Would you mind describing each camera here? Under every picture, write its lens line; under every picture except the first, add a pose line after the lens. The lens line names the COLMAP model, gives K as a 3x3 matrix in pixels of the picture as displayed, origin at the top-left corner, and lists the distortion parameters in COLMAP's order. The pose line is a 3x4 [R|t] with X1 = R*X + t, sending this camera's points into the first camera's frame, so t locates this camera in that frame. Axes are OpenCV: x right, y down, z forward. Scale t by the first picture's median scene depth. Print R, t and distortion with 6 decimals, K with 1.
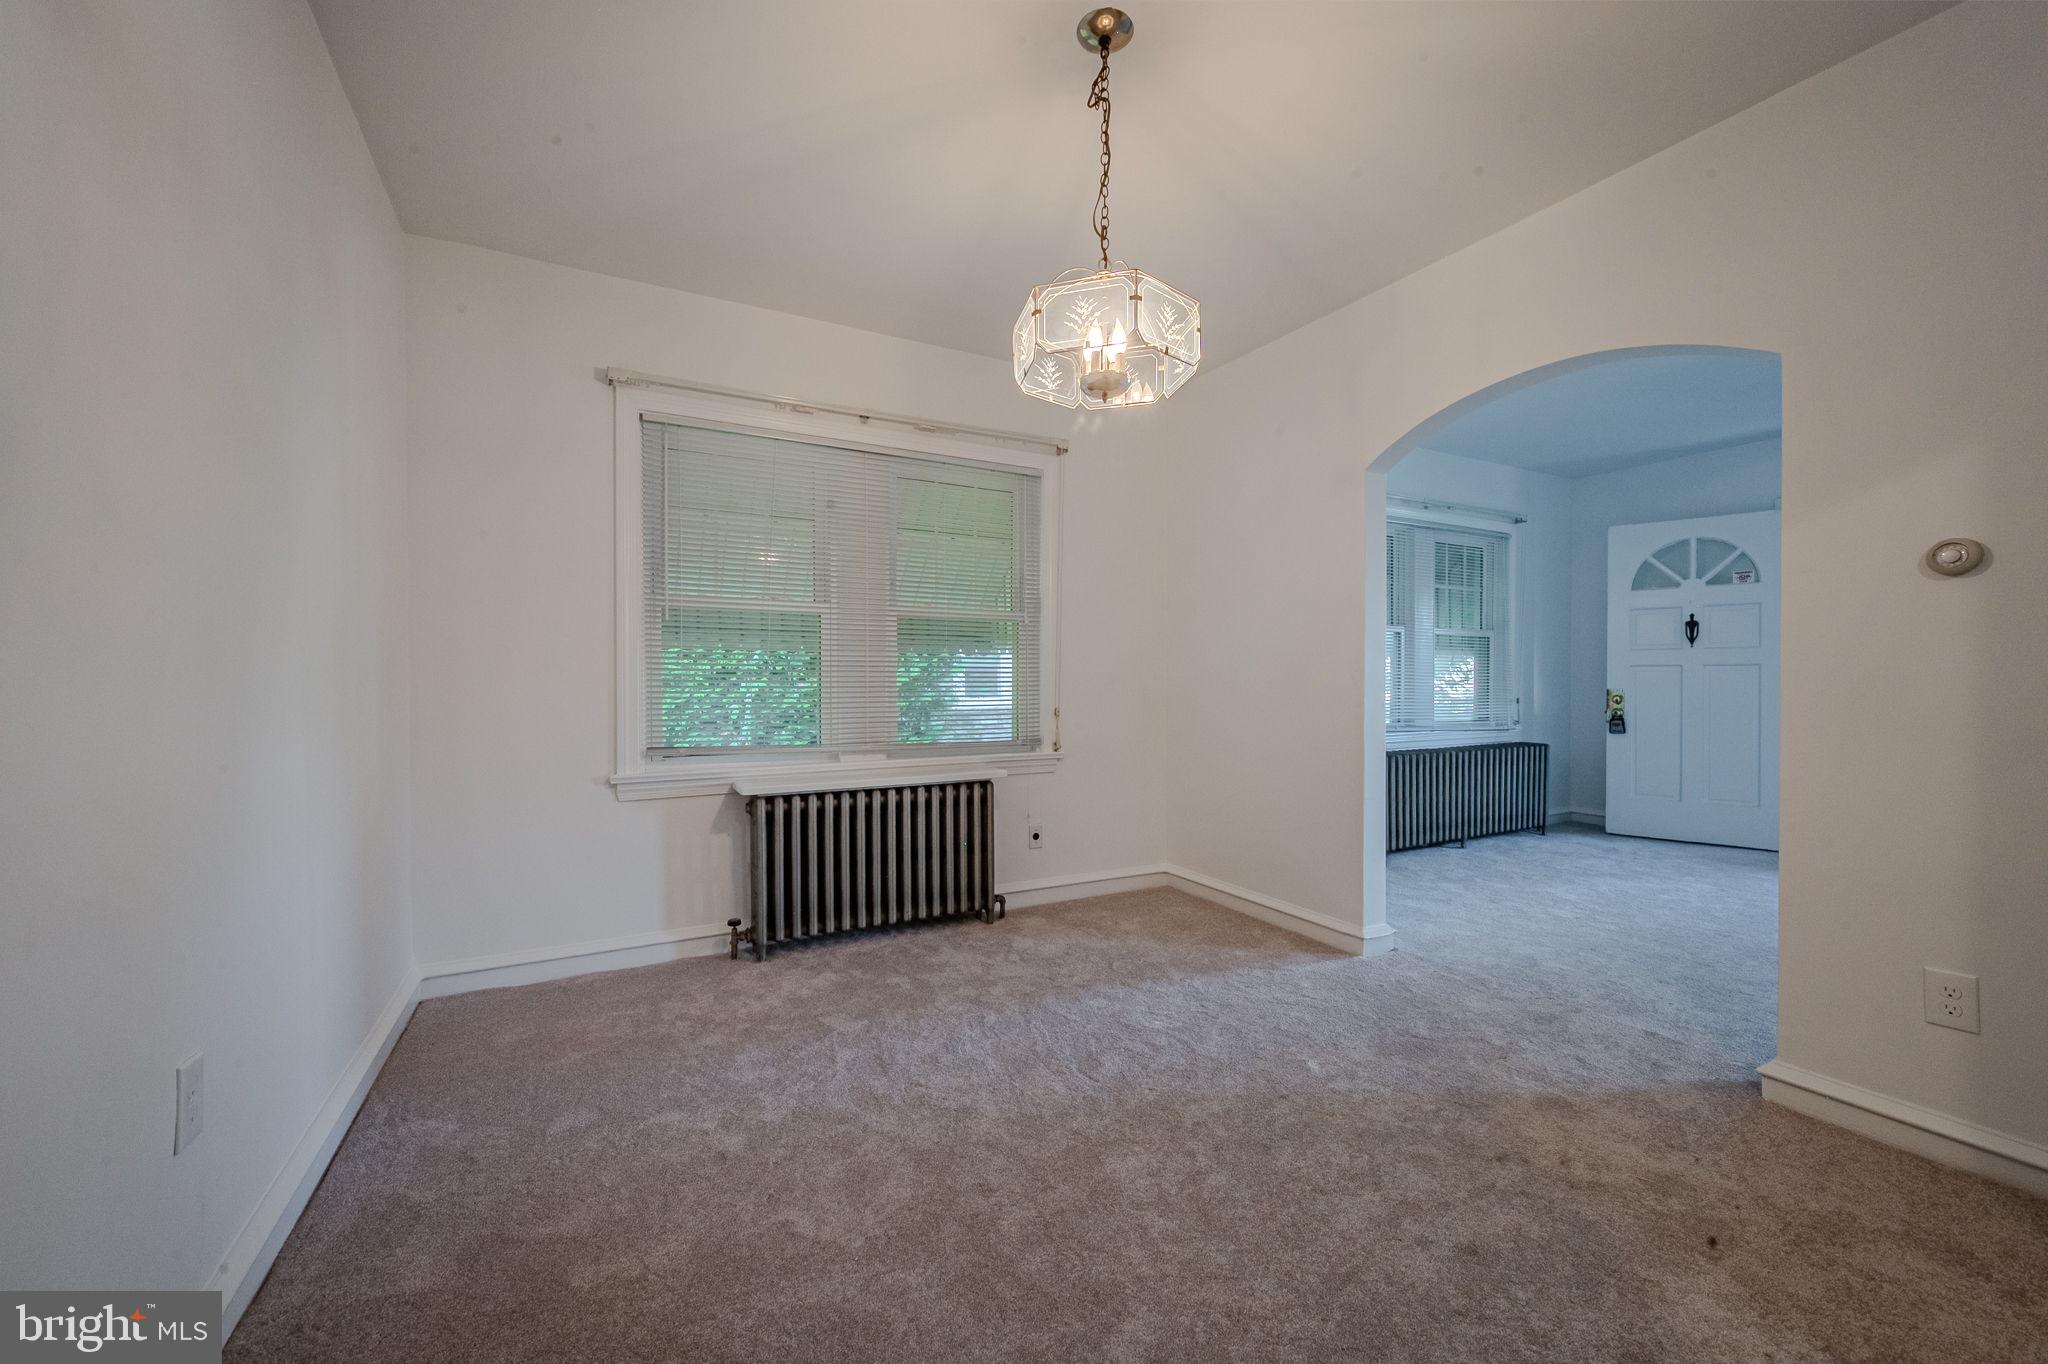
lens RADIAL K [[804.8, 0, 1031.8], [0, 804.8, 688.7], [0, 0, 1]] dist [-0.001352, -0.000082]
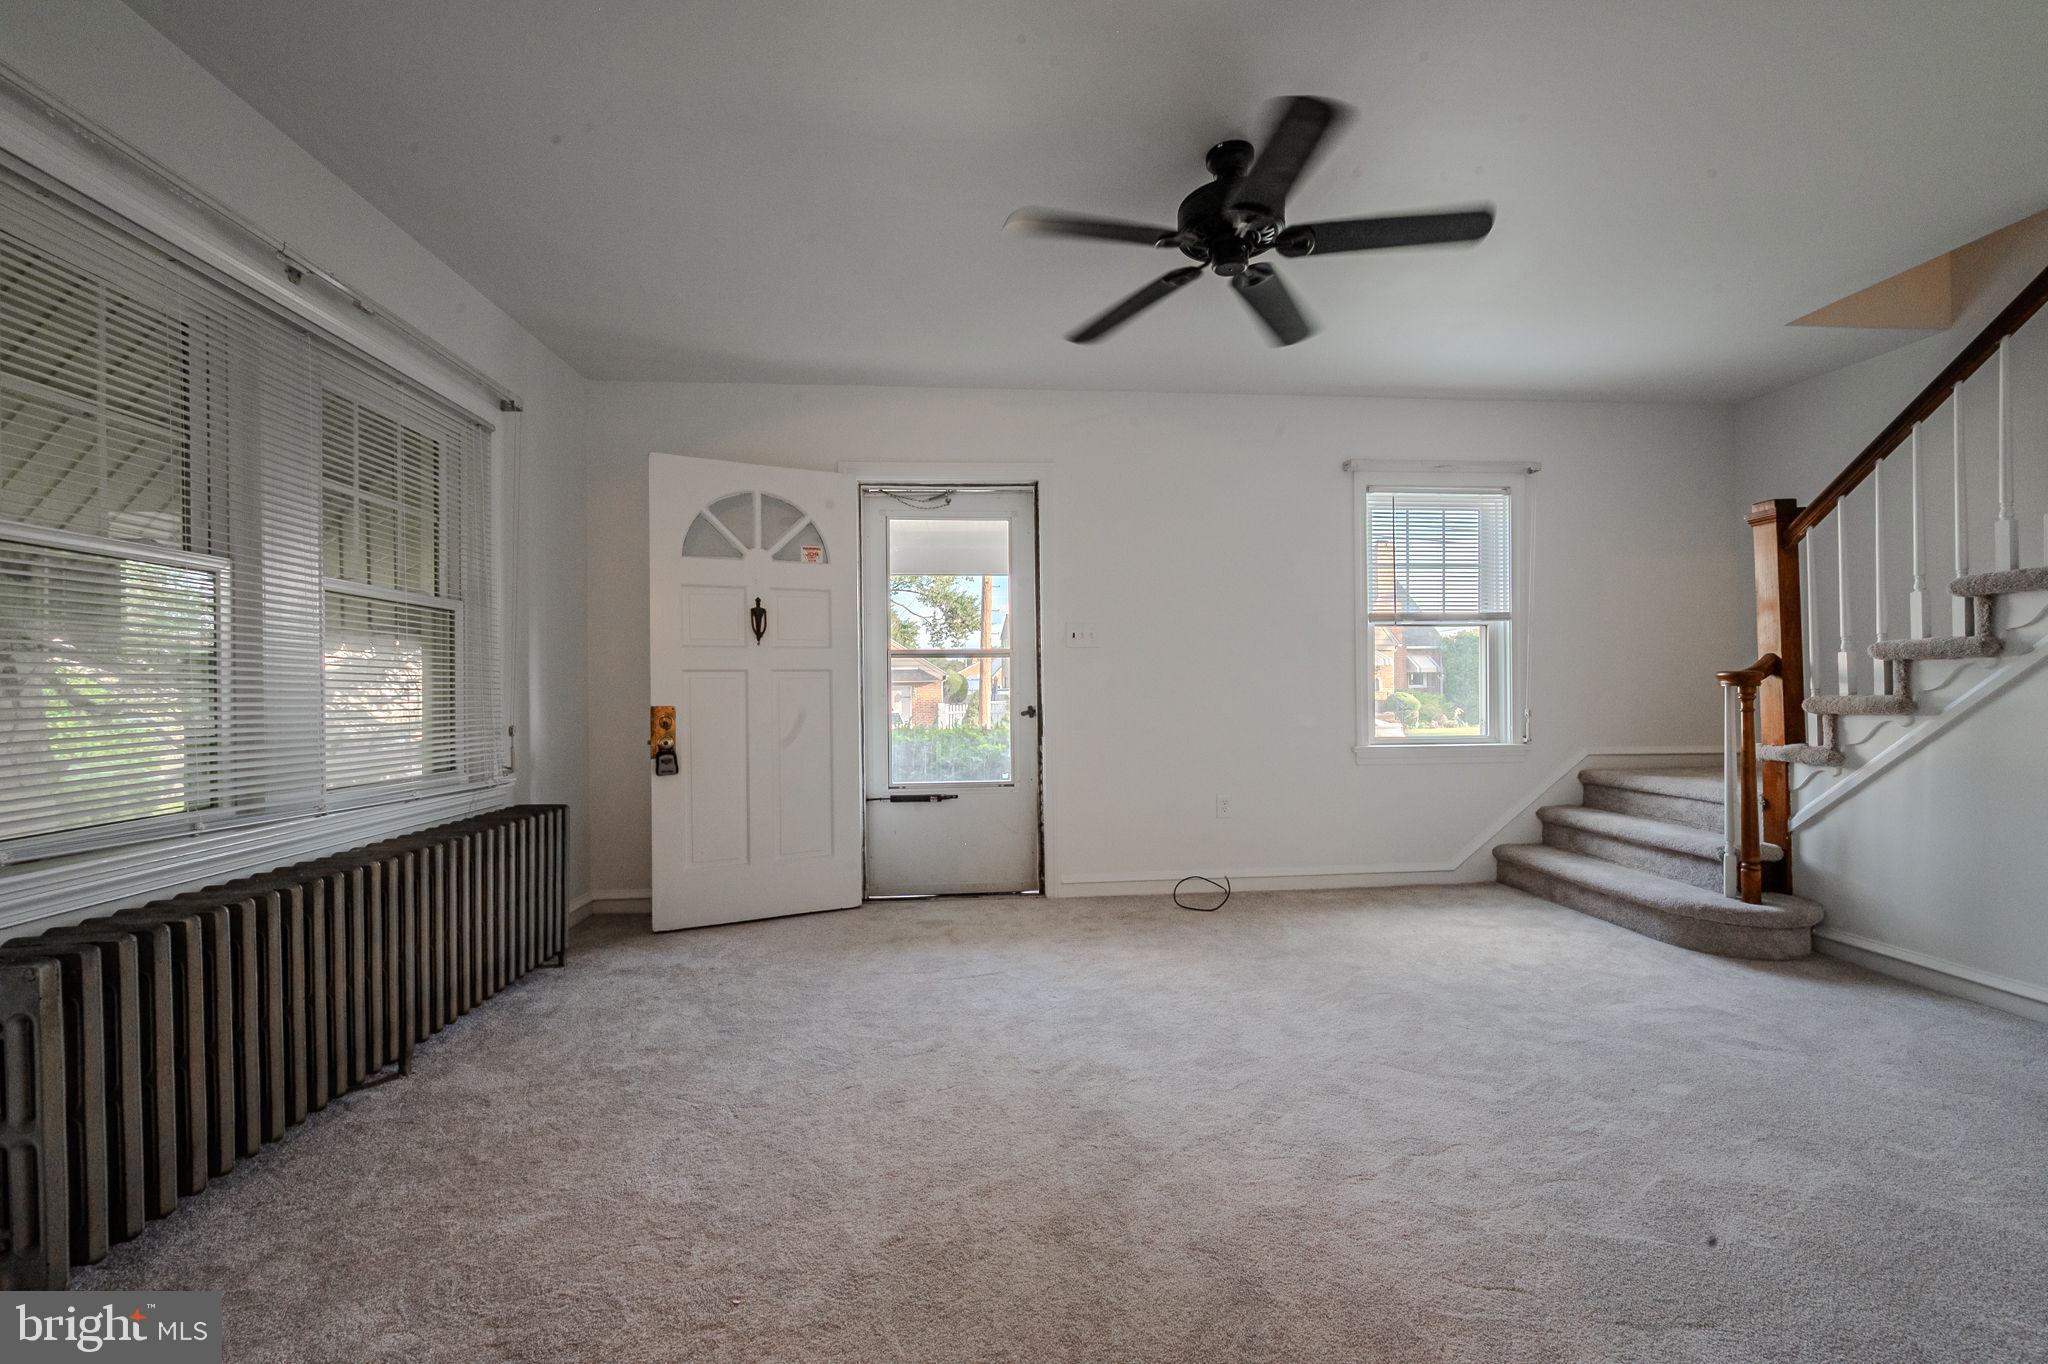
lens RADIAL K [[804.8, 0, 1031.8], [0, 804.8, 688.7], [0, 0, 1]] dist [-0.001352, -0.000082]
pose [[0.401799, -0.002376, 0.915725, 0.255957], [0.019636, 0.999789, -0.006022, -0.003504], [-0.915517, 0.020401, 0.401761, 0.475057]]
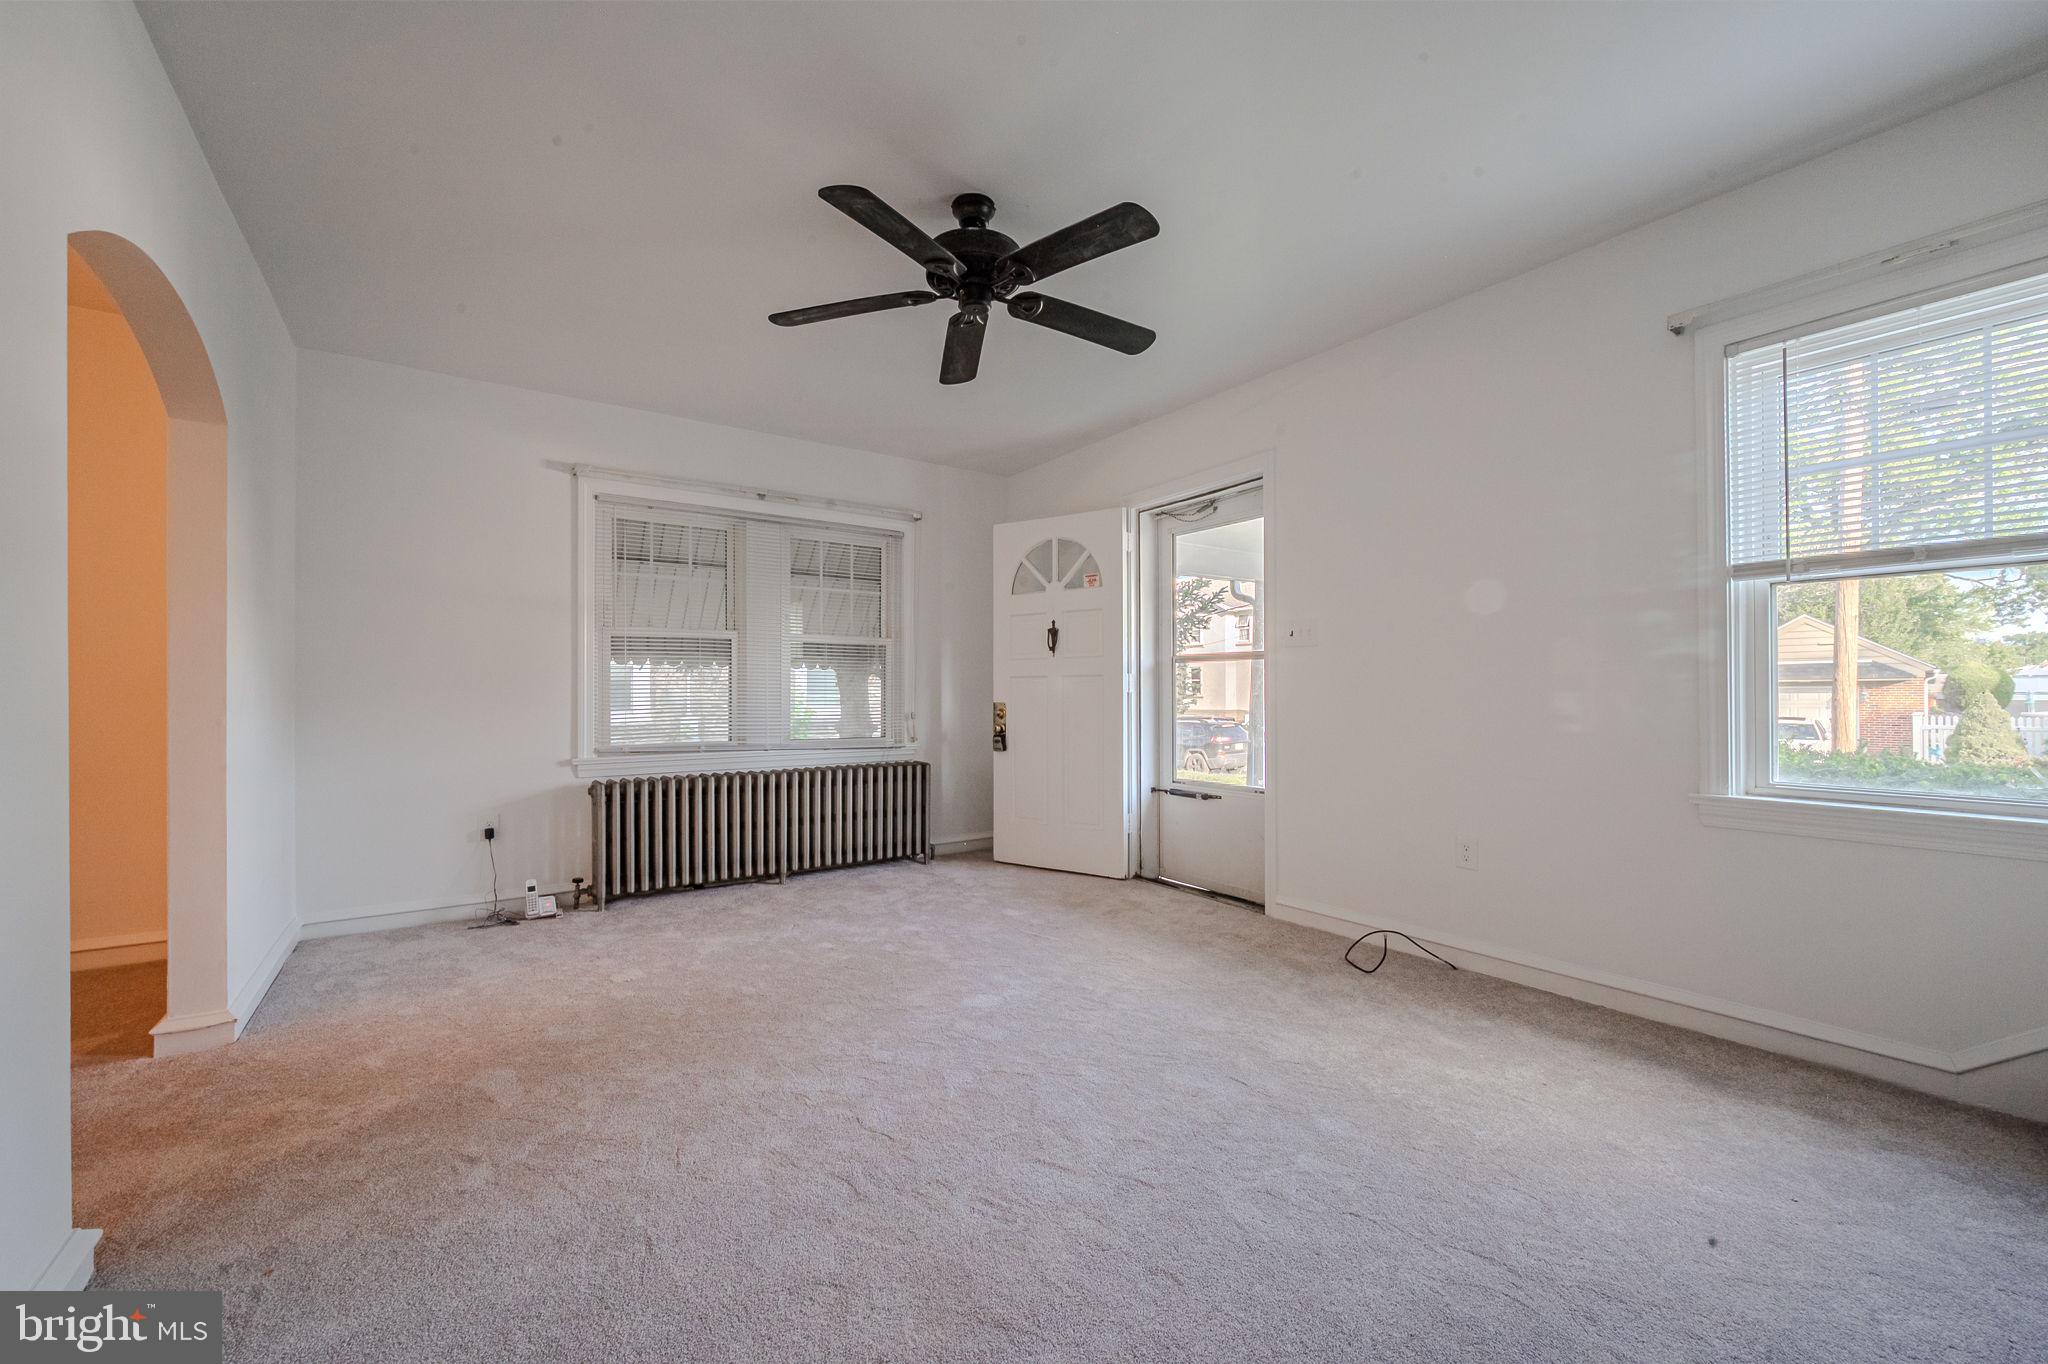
lens RADIAL K [[804.8, 0, 1031.8], [0, 804.8, 688.7], [0, 0, 1]] dist [-0.001352, -0.000082]
pose [[0.992959, 0.001467, 0.118450, 0.662205], [0.000950, 0.999793, -0.020348, 0.003523], [-0.118455, 0.020317, 0.992751, 0.088801]]
